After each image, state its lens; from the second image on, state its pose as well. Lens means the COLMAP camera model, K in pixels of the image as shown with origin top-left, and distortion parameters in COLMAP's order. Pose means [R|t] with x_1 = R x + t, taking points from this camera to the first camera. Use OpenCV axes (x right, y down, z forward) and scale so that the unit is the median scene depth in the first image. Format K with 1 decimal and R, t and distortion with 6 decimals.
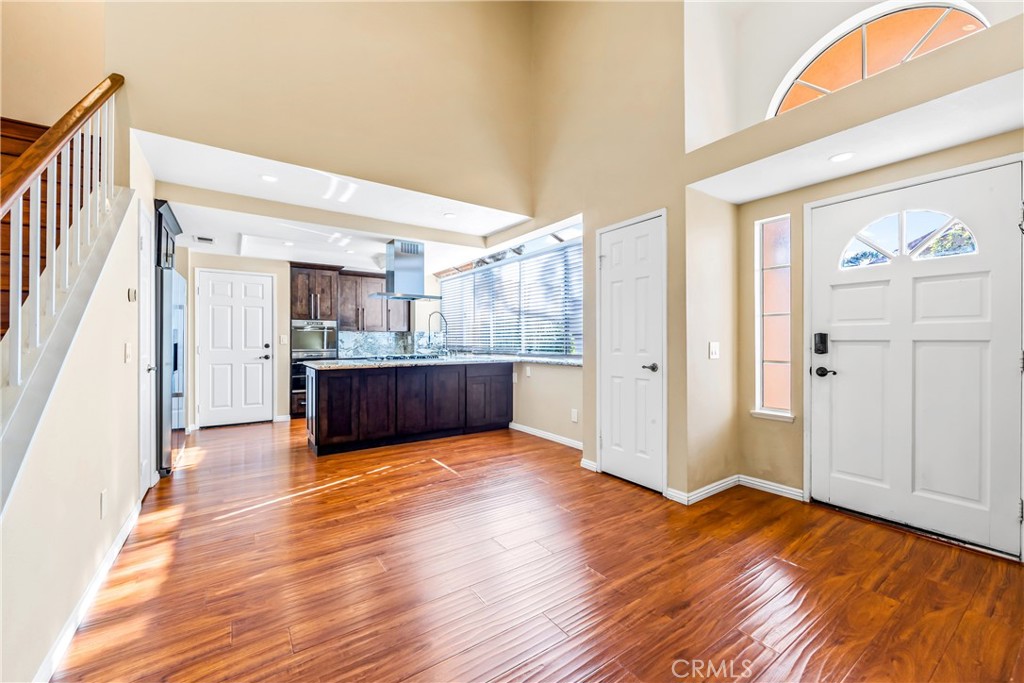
lens RADIAL K [[407.9, 0, 510.8], [0, 407.9, 341.5], [0, 0, 1]] dist [0.003131, -0.001103]
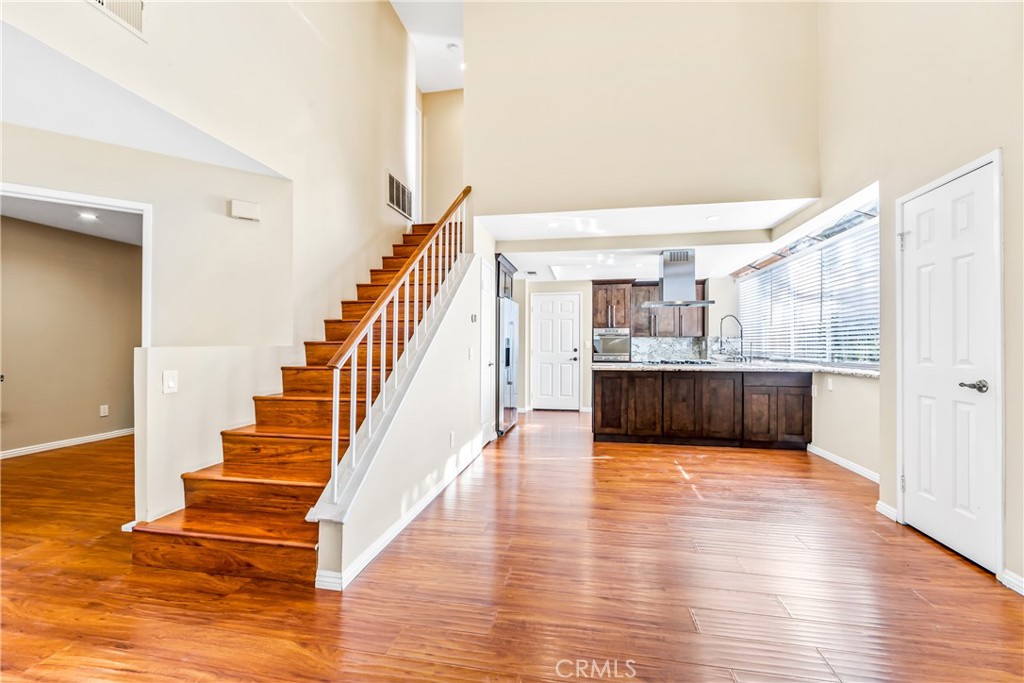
lens RADIAL K [[407.9, 0, 513.8], [0, 407.9, 345.0], [0, 0, 1]] dist [0.003131, -0.001103]
pose [[0.709774, 0.000044, -0.704430, 0.208072], [-0.002837, 0.999992, -0.002795, -0.000849], [0.704424, 0.003982, 0.709768, -0.026150]]
